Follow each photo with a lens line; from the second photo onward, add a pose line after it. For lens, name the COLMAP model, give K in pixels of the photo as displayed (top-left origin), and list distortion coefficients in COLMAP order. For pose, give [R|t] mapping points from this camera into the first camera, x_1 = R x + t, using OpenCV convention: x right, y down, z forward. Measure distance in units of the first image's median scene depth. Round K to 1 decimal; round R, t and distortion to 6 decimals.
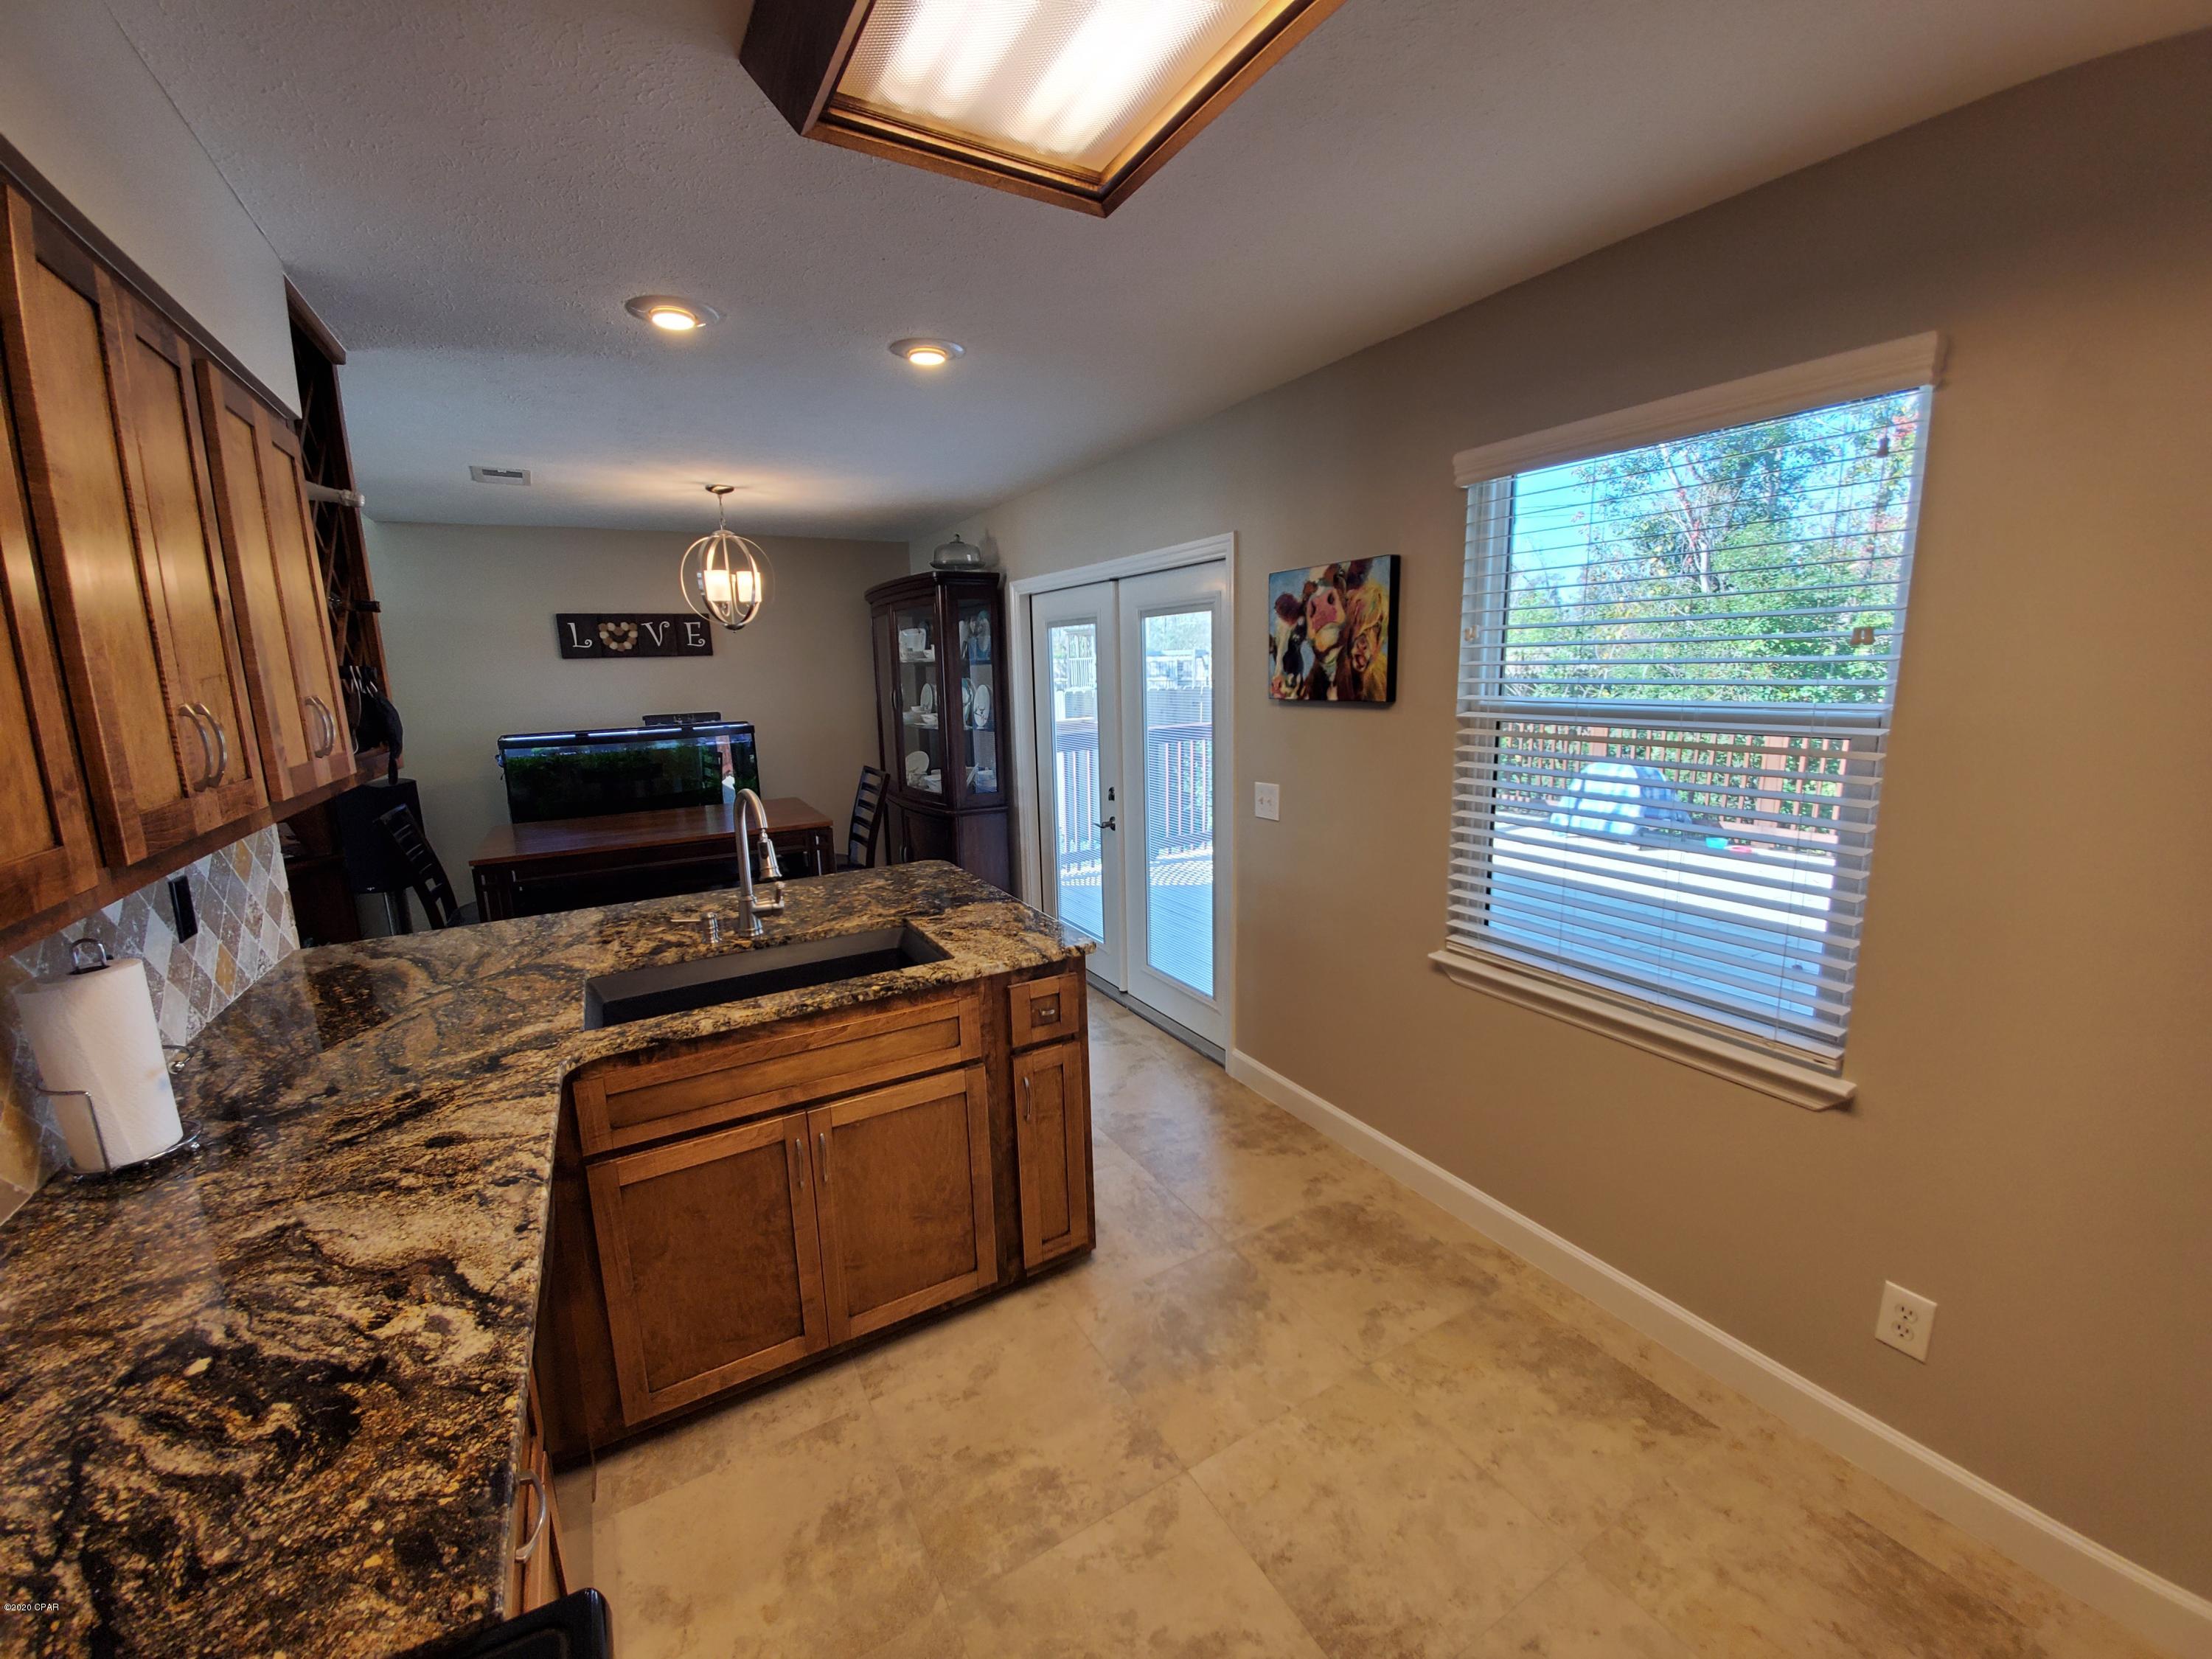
lens RADIAL K [[872.3, 0, 1094.3], [0, 872.3, 823.5], [0, 0, 1]] dist [0.010058, -0.013996]
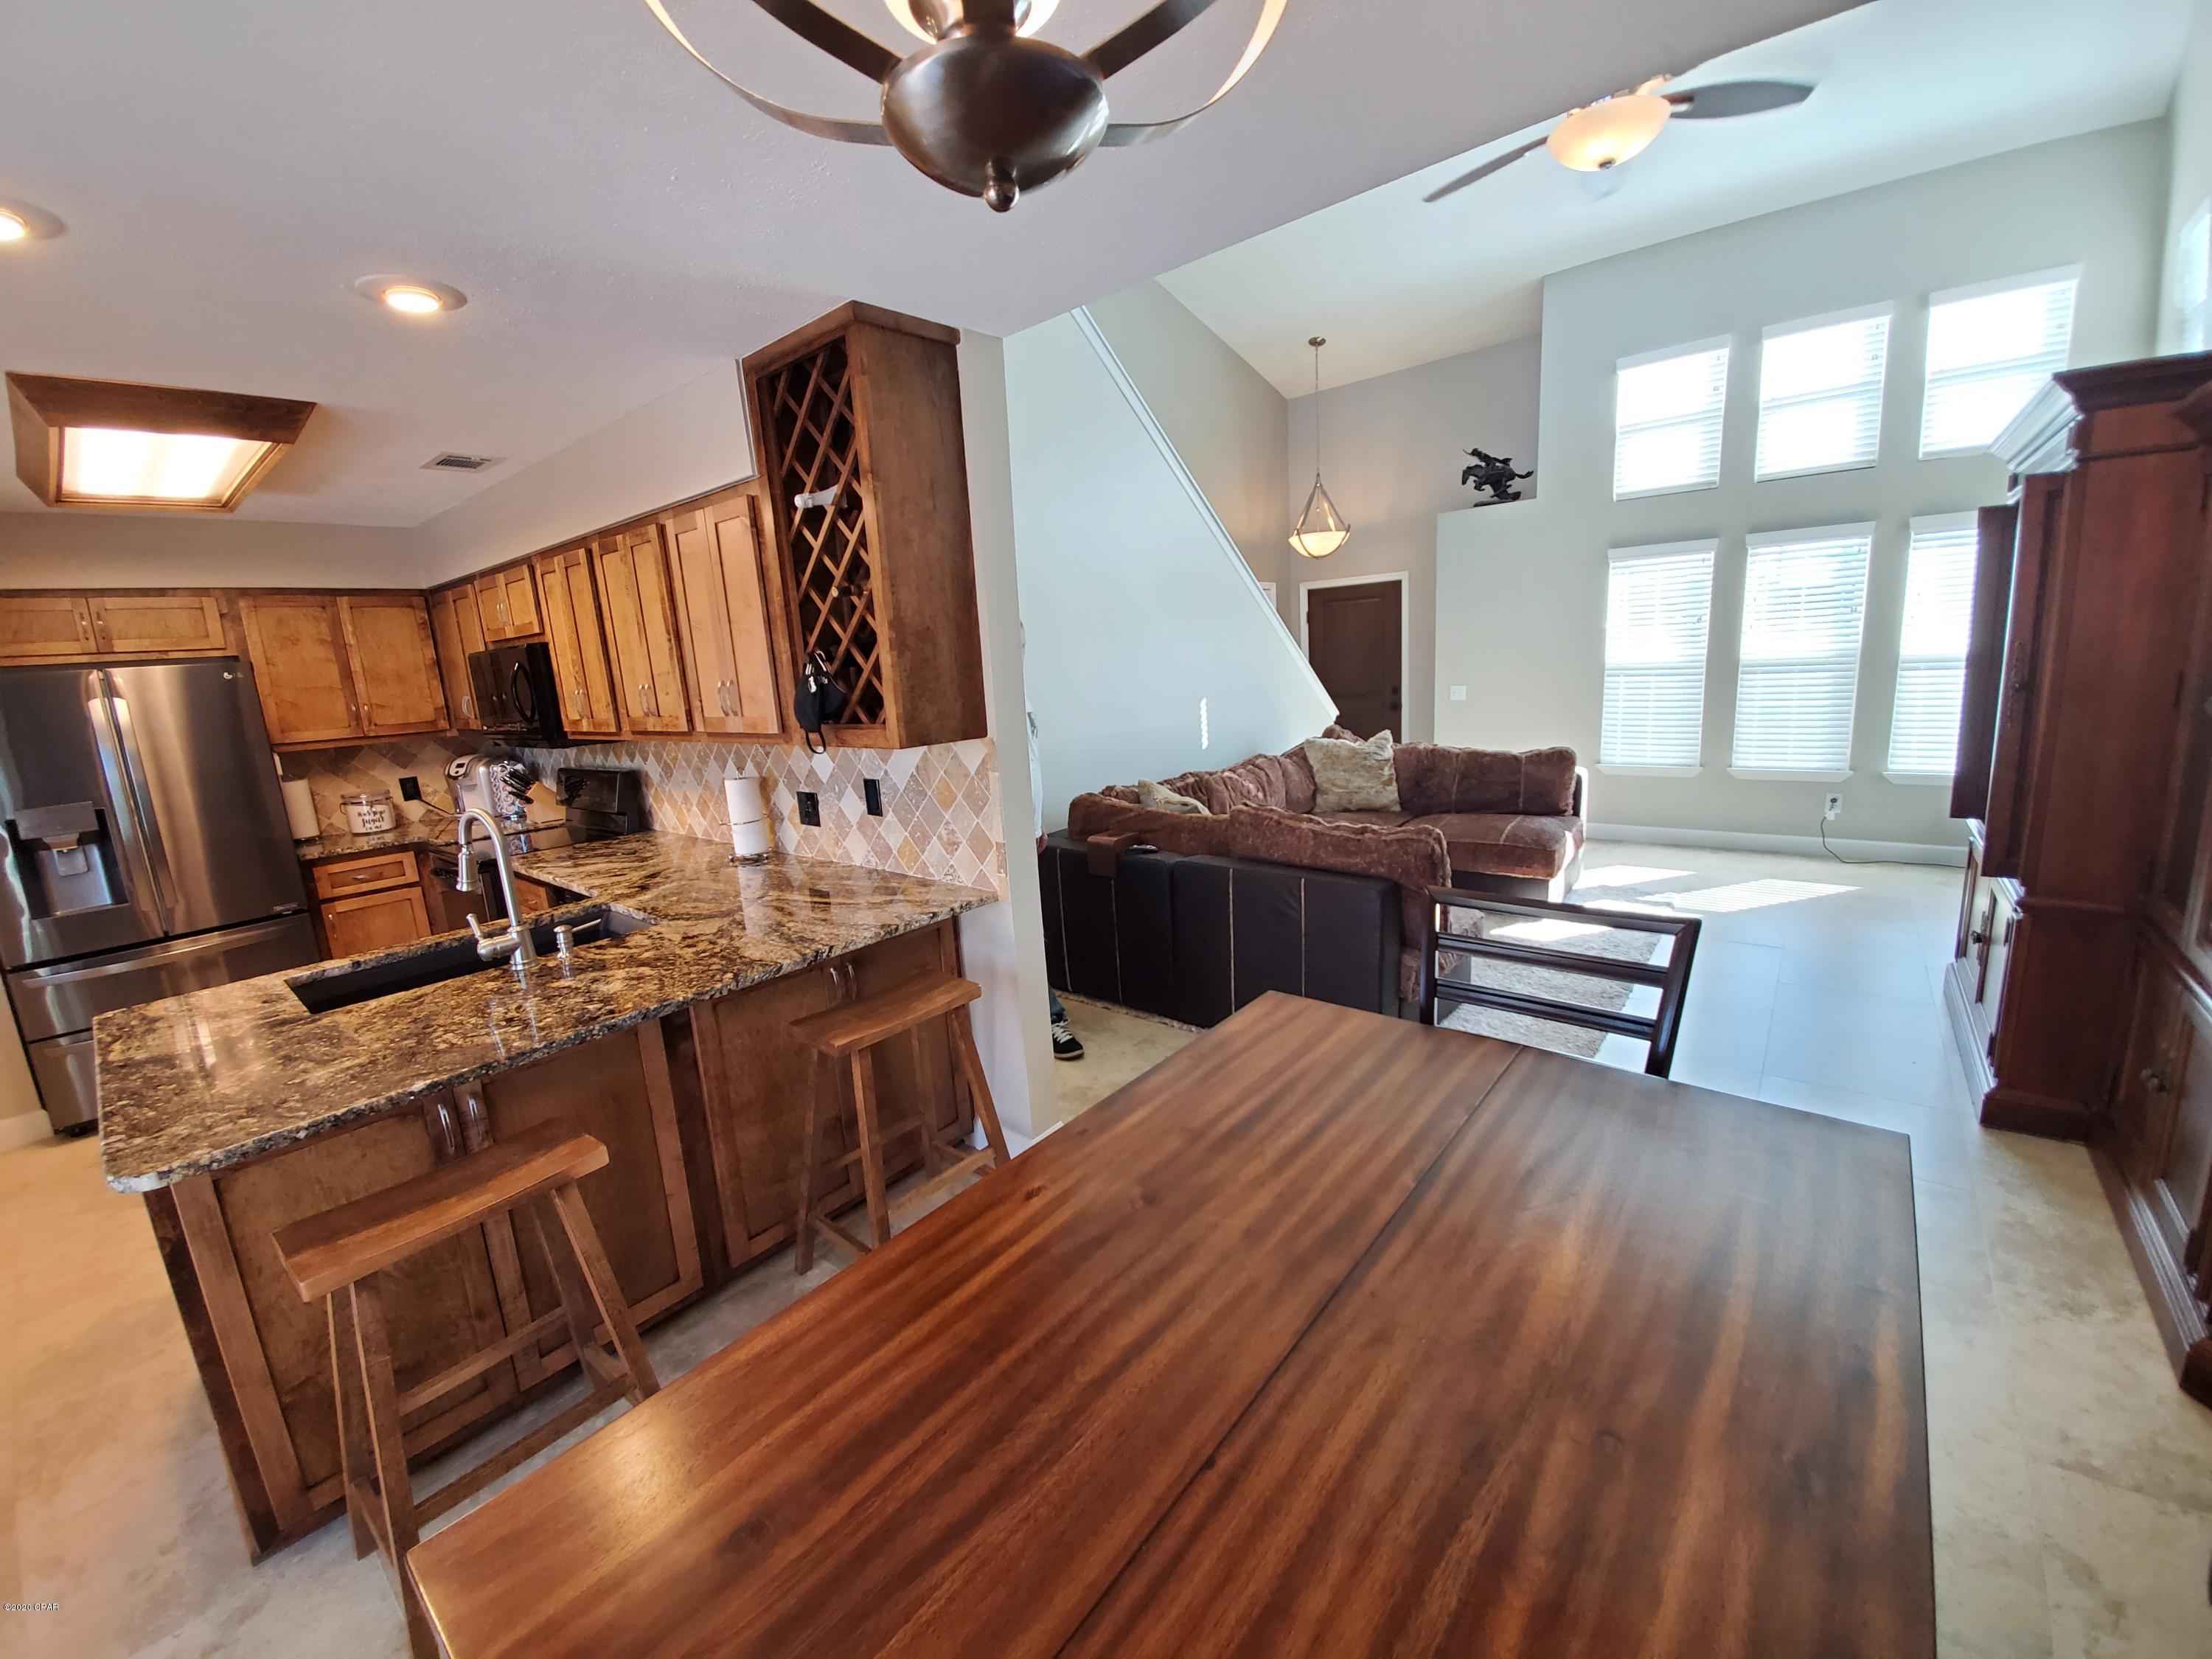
lens RADIAL K [[872.3, 0, 1099.4], [0, 872.3, 823.1], [0, 0, 1]] dist [0.010058, -0.013996]
pose [[-0.930673, 0.155050, -0.331372, -0.761759], [0.026018, 0.931510, 0.362784, -0.379866], [0.364926, 0.329012, -0.870965, 2.229106]]
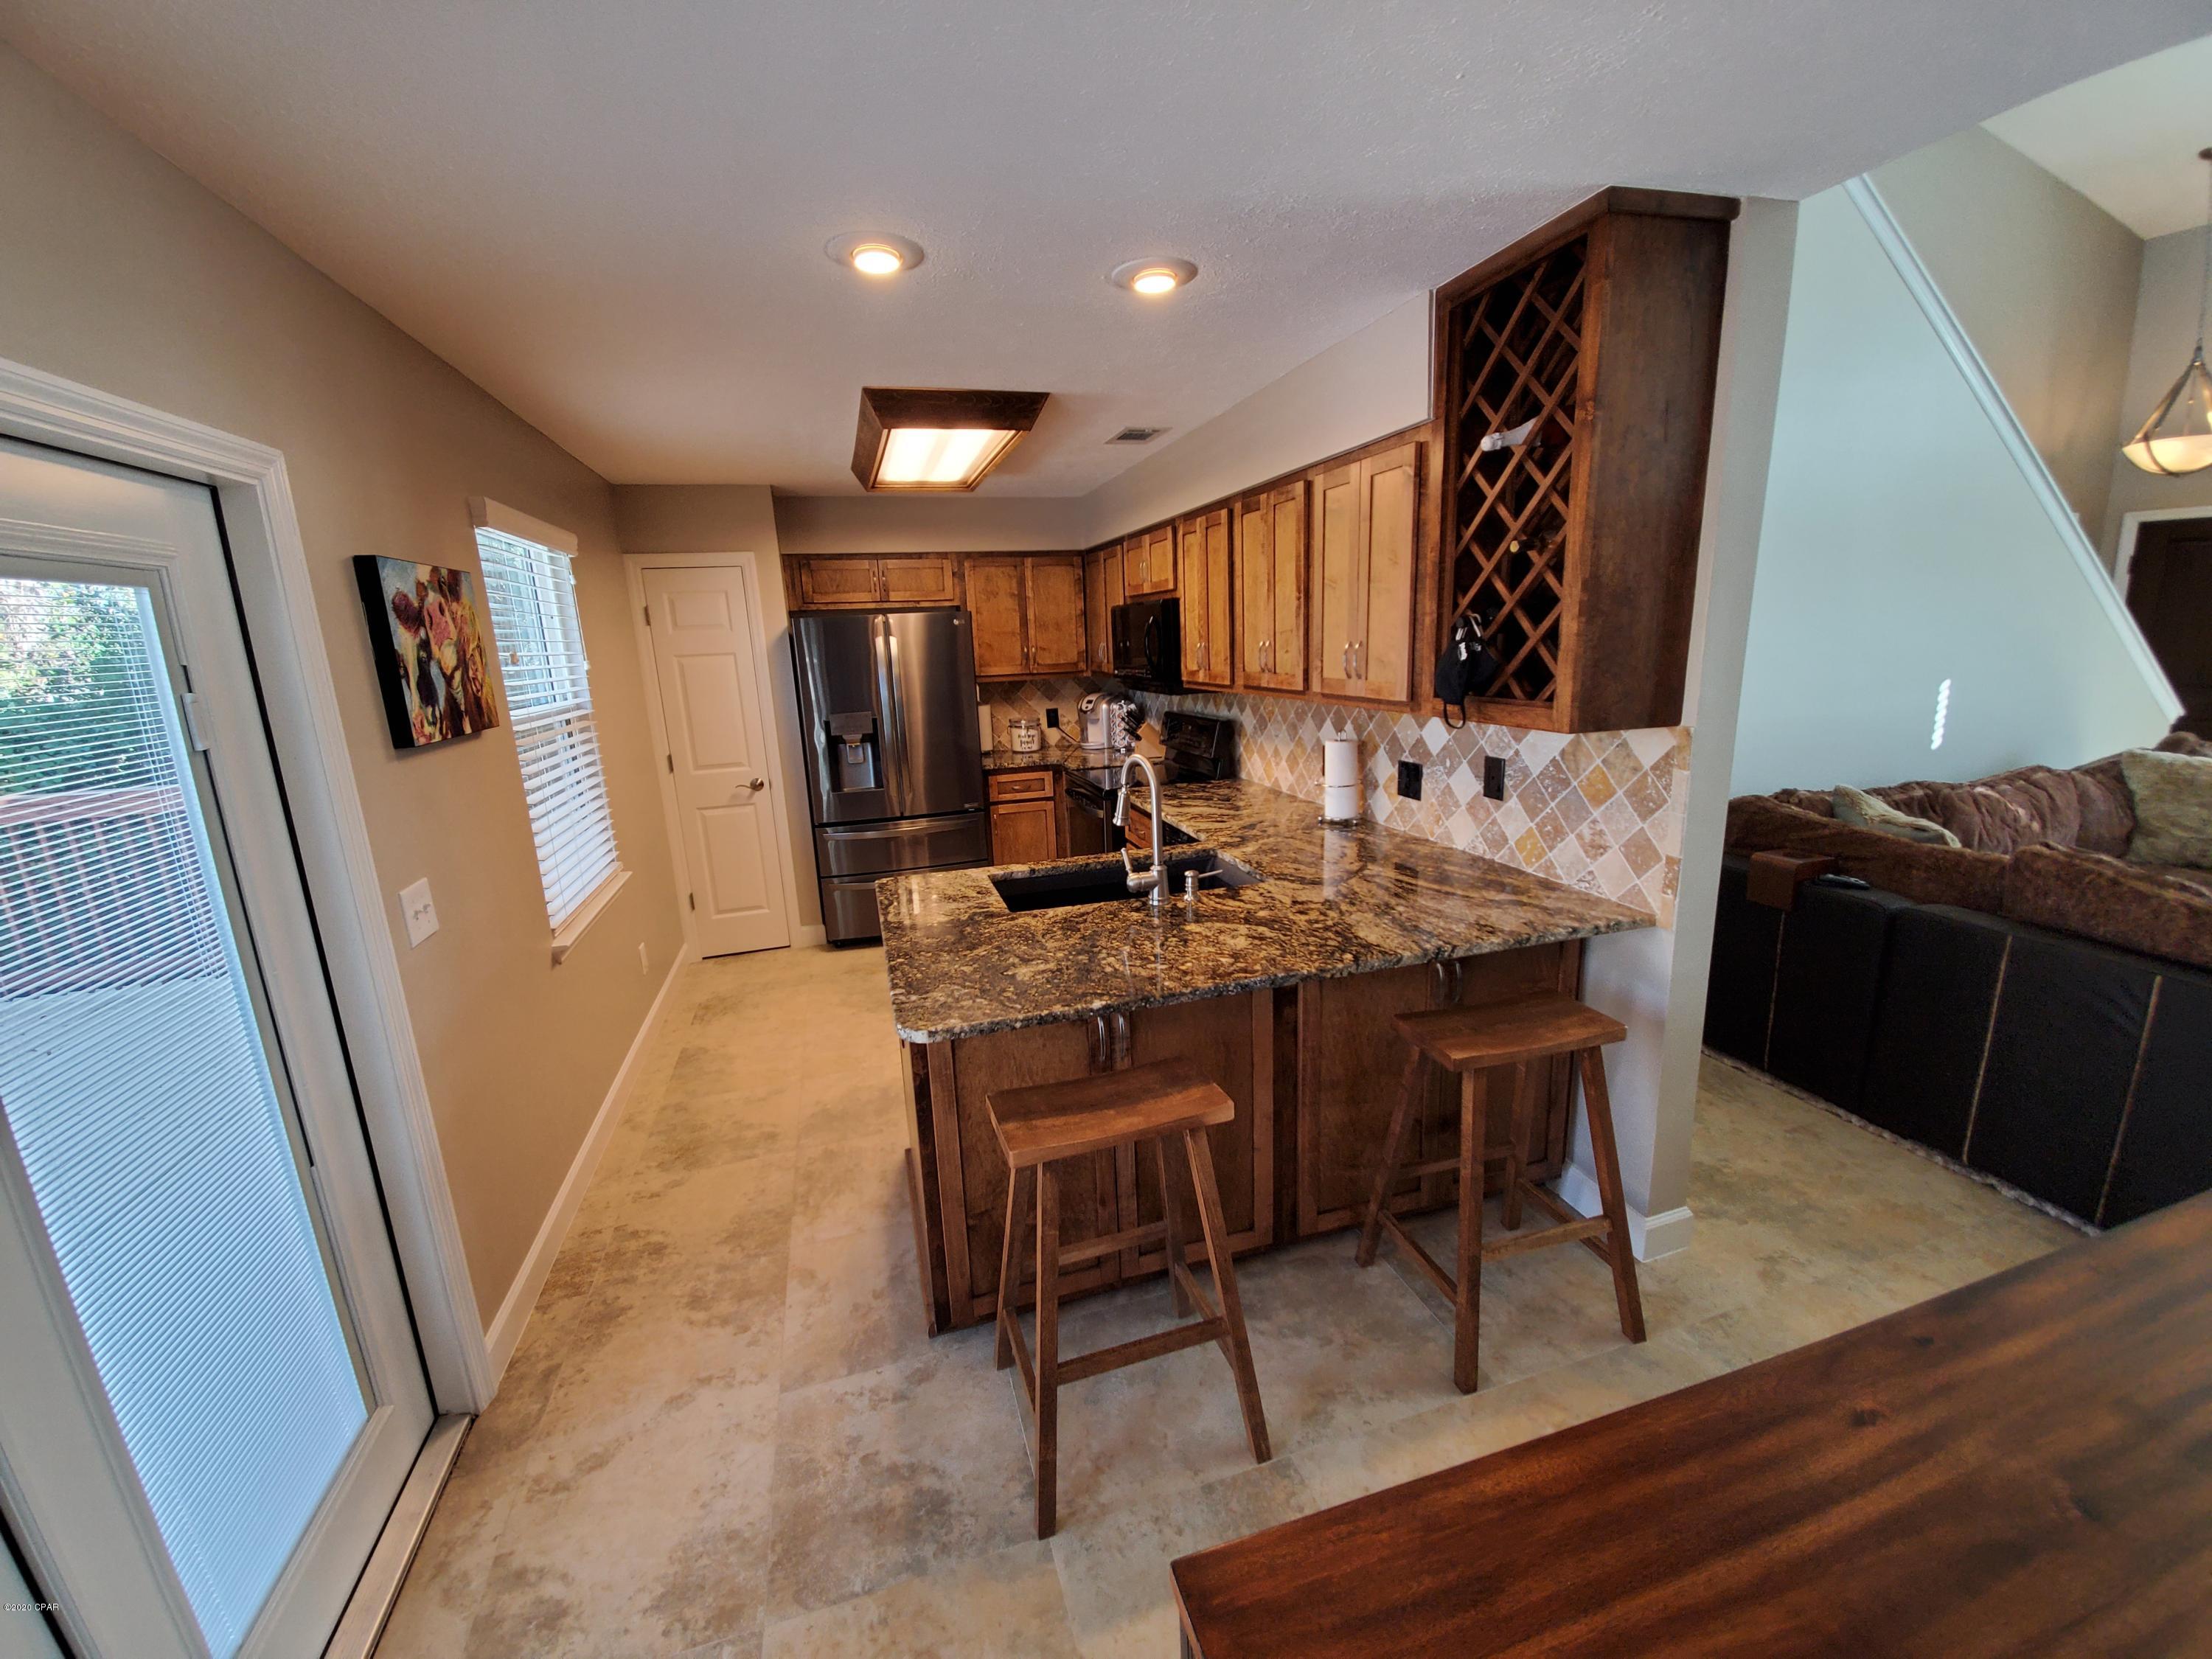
lens RADIAL K [[872.3, 0, 1095.7], [0, 872.3, 826.5], [0, 0, 1]] dist [0.010058, -0.013996]
pose [[-0.970903, 0.022133, 0.238449, -0.636801], [0.113531, 0.919252, 0.376943, -0.392466], [-0.210851, 0.393046, -0.895018, 2.129641]]
